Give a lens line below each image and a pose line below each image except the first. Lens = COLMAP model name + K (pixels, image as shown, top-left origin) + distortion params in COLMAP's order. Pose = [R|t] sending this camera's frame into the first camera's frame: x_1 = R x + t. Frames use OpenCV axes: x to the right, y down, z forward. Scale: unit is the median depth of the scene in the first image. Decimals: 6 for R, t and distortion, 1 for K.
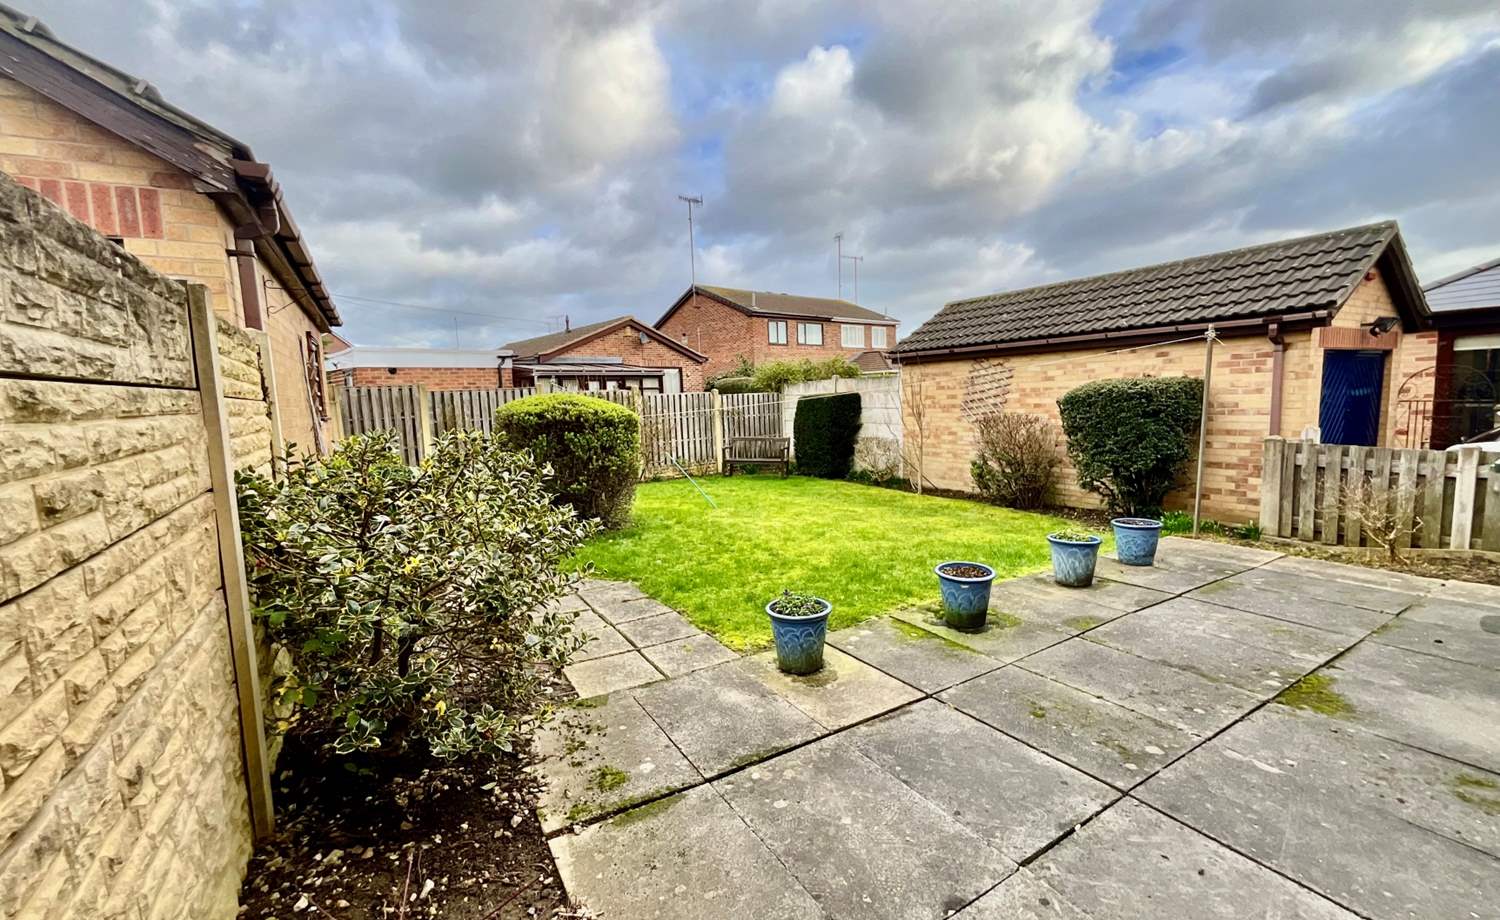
lens RADIAL K [[643.7, 0, 755.4], [0, 643.7, 462.9], [0, 0, 1]] dist [-0.003542, -0.000623]
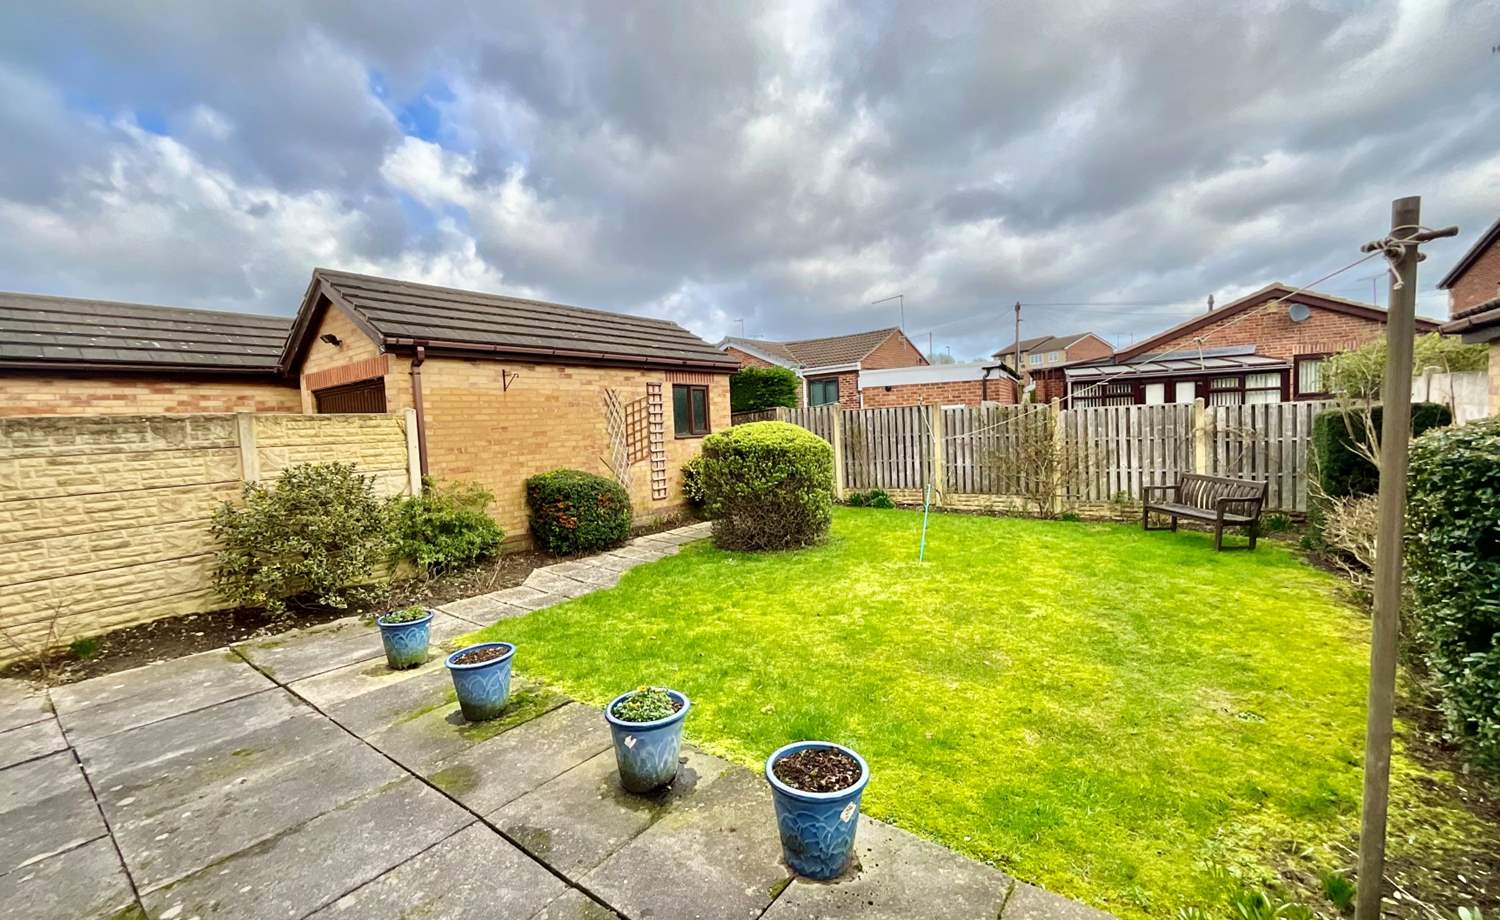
lens RADIAL K [[643.7, 0, 755.4], [0, 643.7, 462.9], [0, 0, 1]] dist [-0.003542, -0.000623]
pose [[0.324802, 0.079823, -0.942408, 0.953870], [-0.065010, 0.995960, 0.061953, -0.133230], [0.943545, 0.041143, 0.328679, 0.792982]]
